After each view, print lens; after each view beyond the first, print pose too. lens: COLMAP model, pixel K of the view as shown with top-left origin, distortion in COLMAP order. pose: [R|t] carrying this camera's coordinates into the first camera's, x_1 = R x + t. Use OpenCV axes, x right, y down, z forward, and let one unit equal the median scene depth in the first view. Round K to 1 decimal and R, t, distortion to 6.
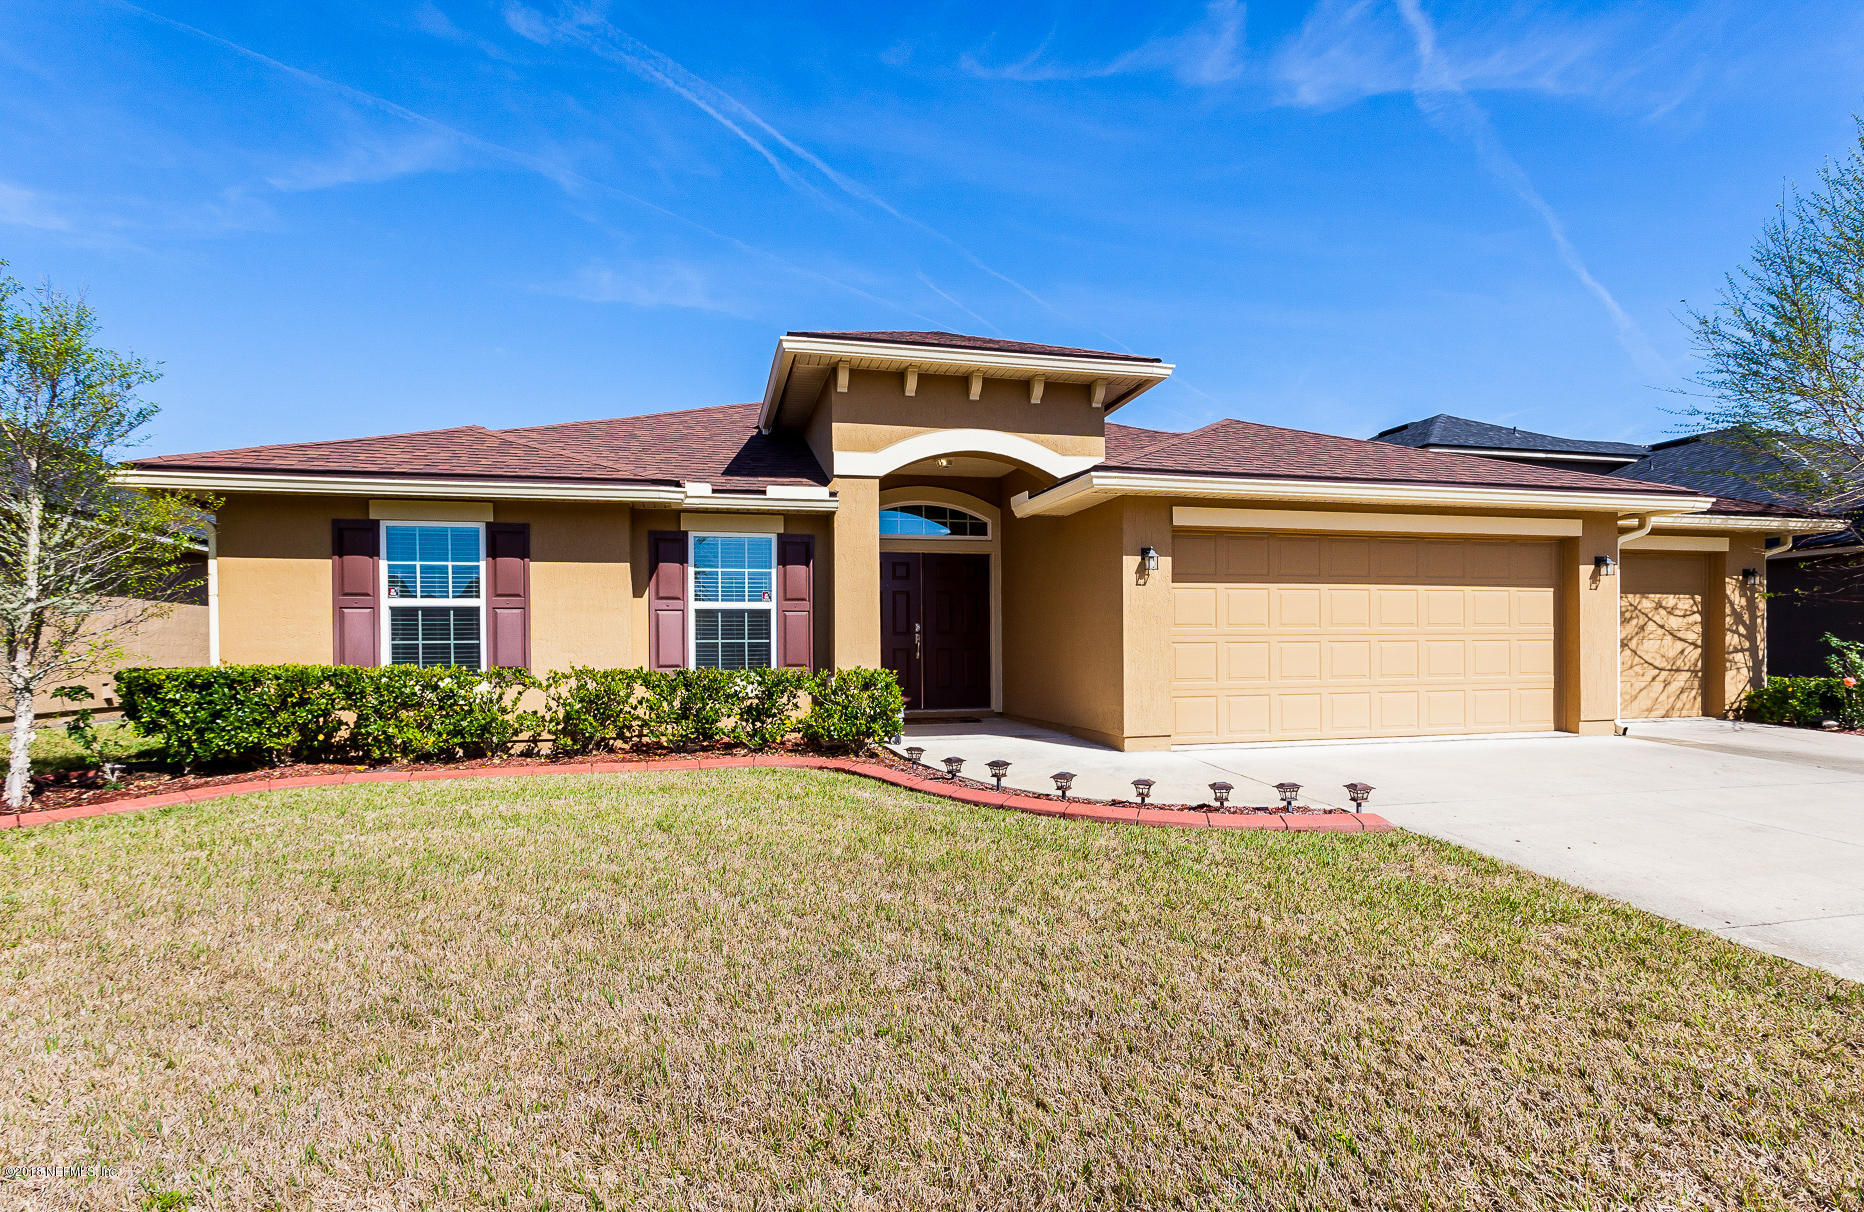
lens RADIAL K [[966.6, 0, 936.1], [0, 966.6, 660.8], [0, 0, 1]] dist [0.000188, 0.000516]
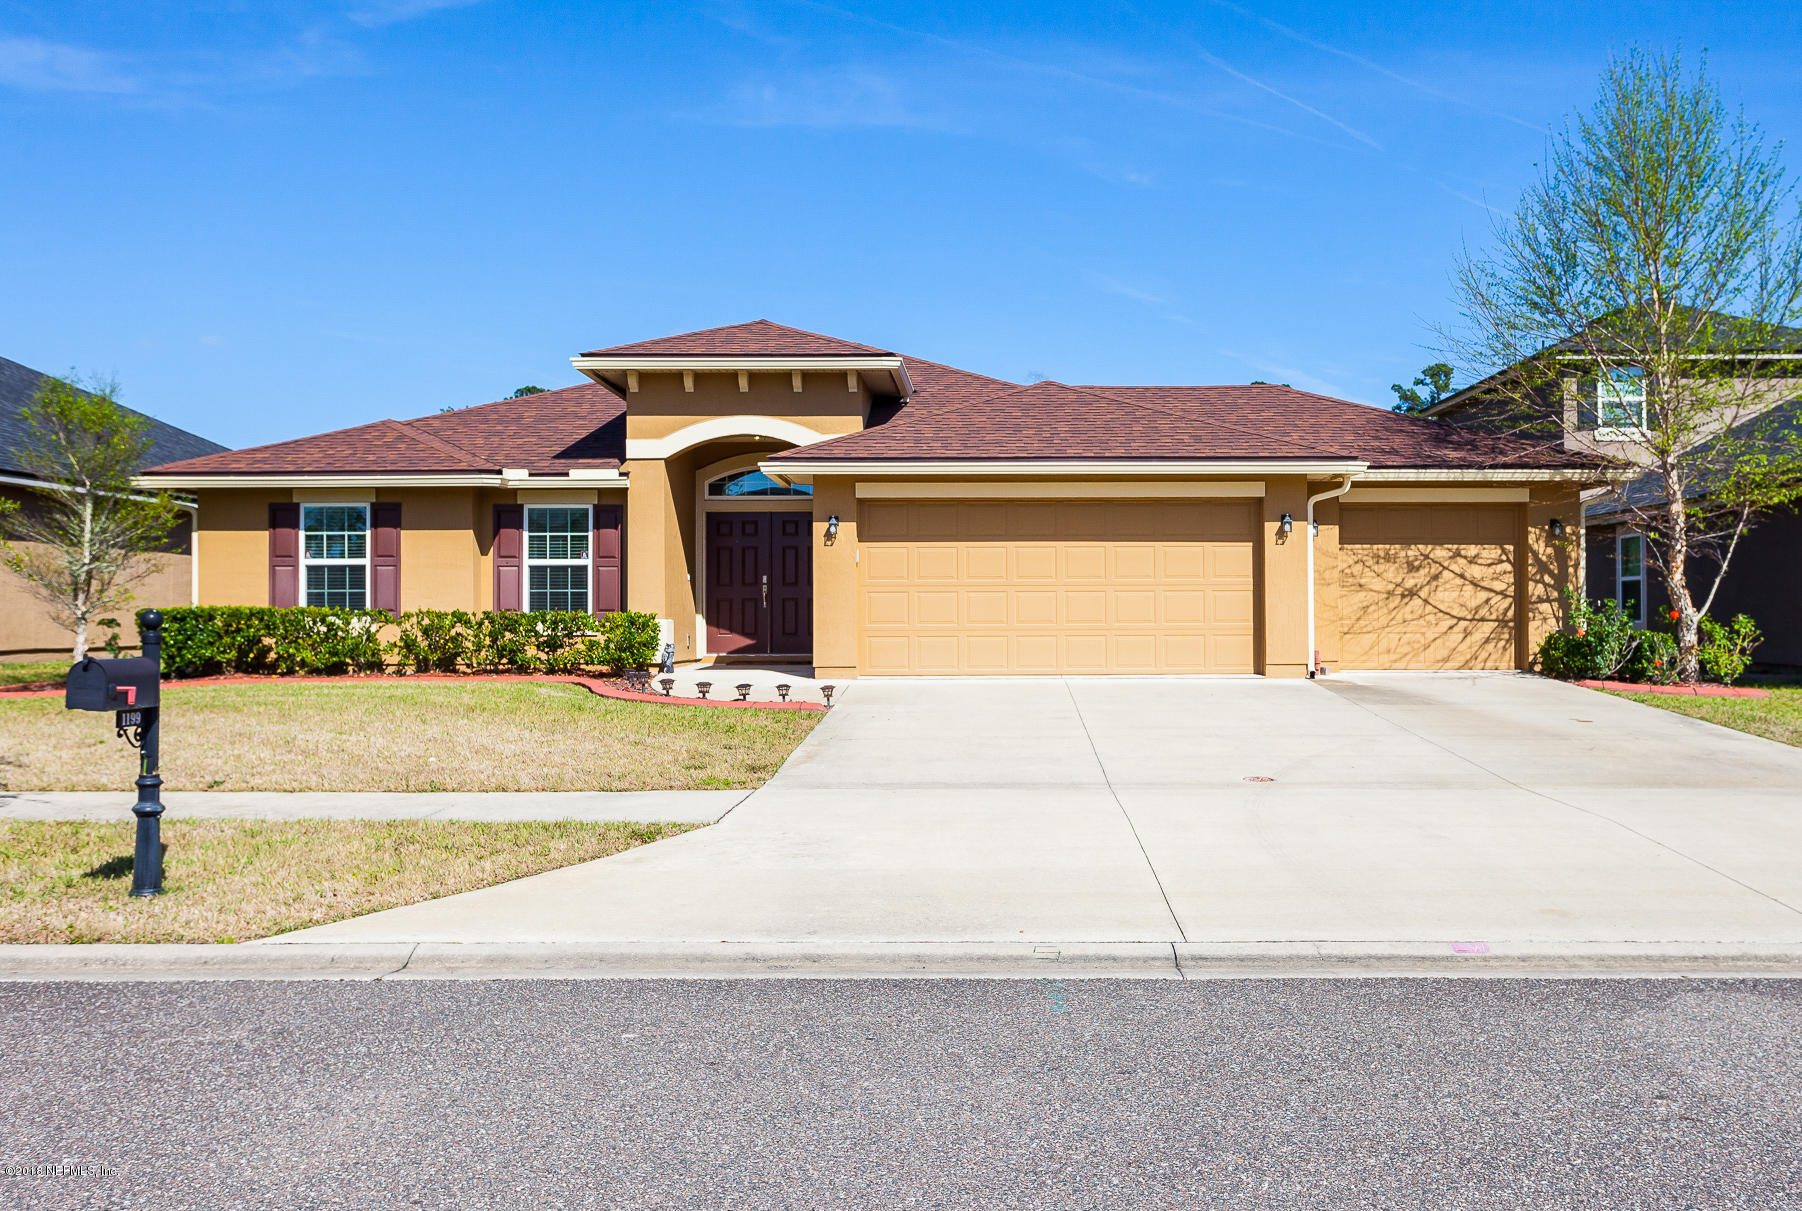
lens RADIAL K [[1412.7, 0, 901.0], [0, 1412.7, 605.5], [0, 0, 1]] dist [0.009120, -0.004976]
pose [[0.974503, 0.002060, -0.224364, 0.677656], [-0.005301, 0.999890, -0.013844, 0.023796], [0.224311, 0.014681, 0.974407, -0.733989]]
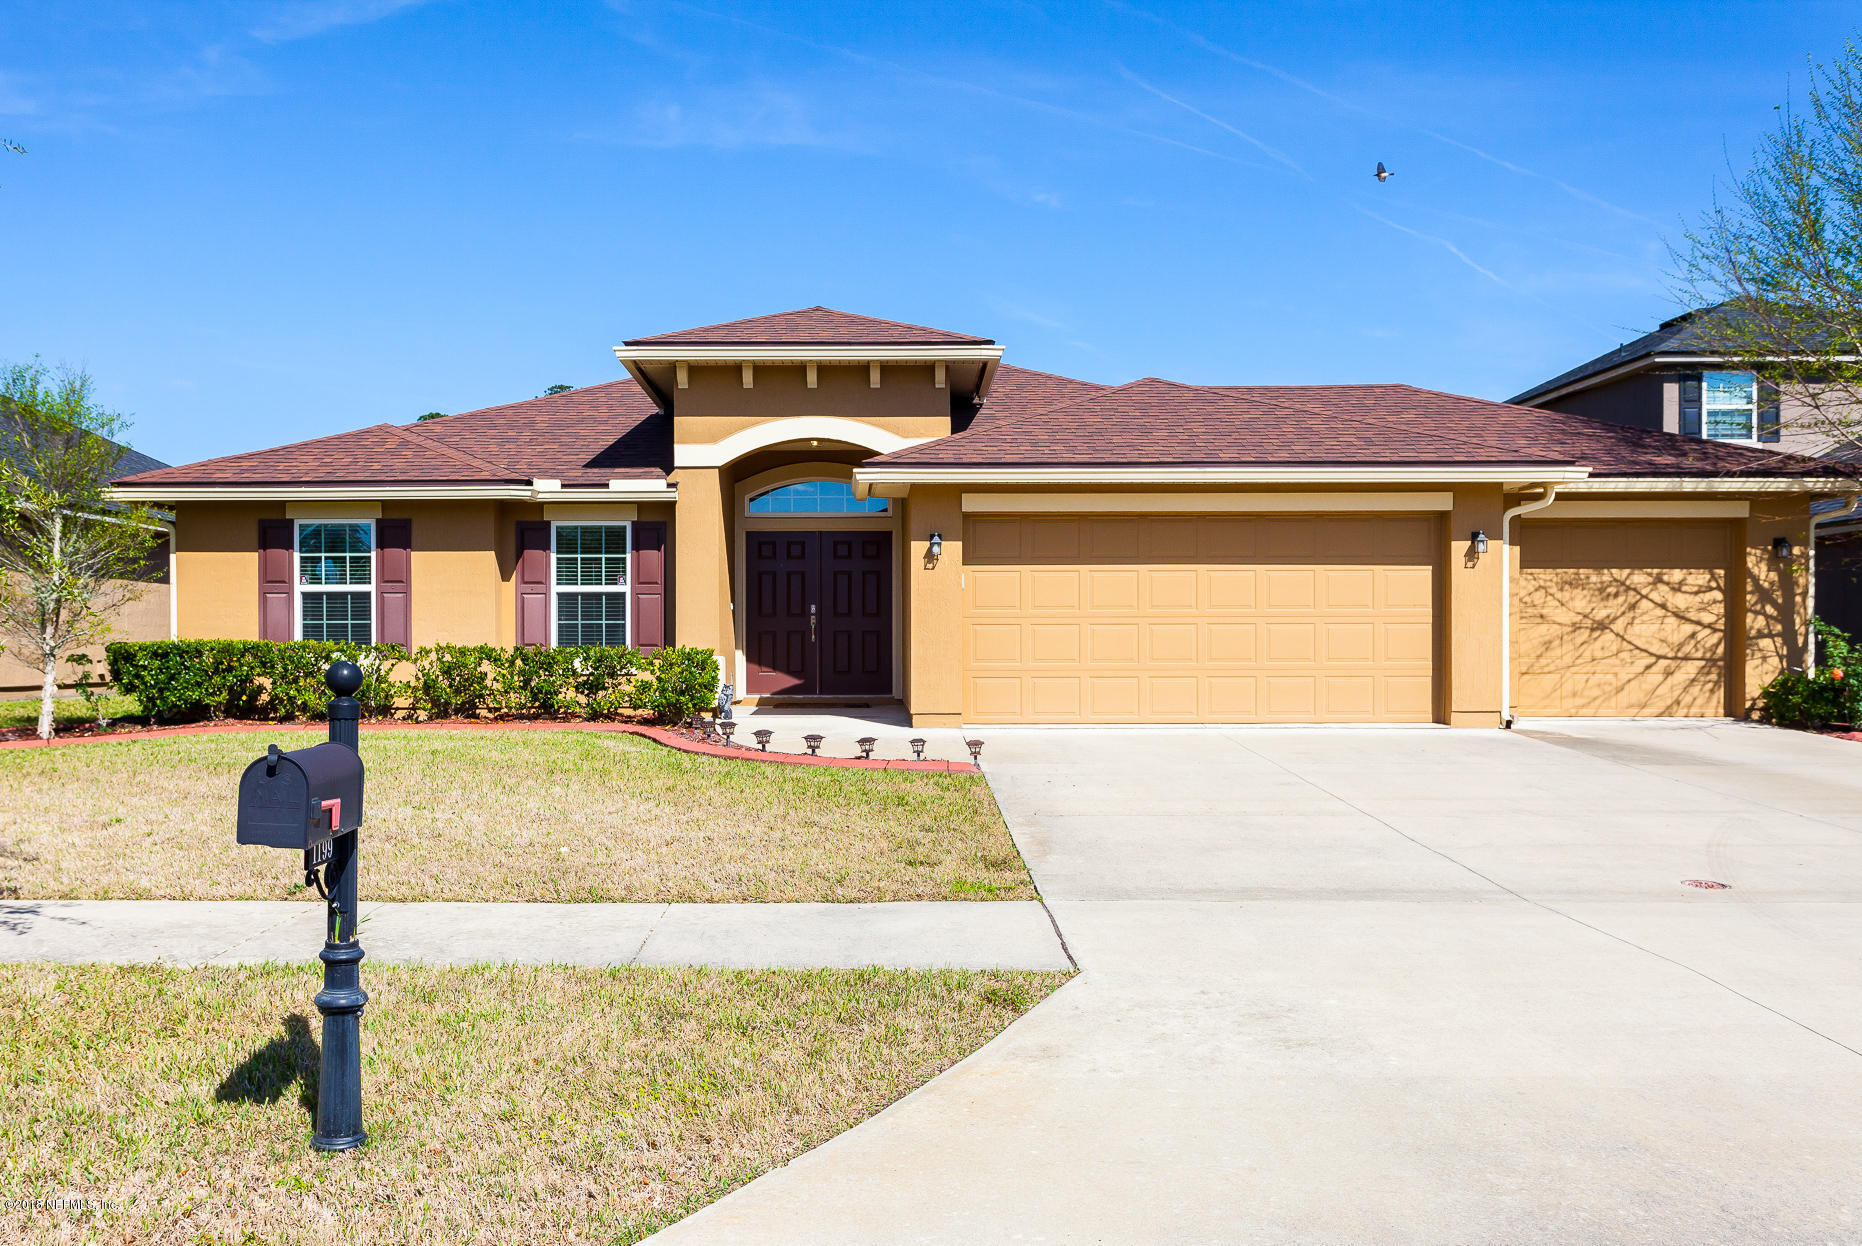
lens RADIAL K [[1452.8, 0, 798.3], [0, 1452.8, 670.7], [0, 0, 1]] dist [0.005306, 0.000562]
pose [[0.969767, 0.009194, -0.243861, 0.435552], [-0.006926, 0.999924, 0.010156, 0.017016], [0.243936, -0.008160, 0.969757, -0.546715]]
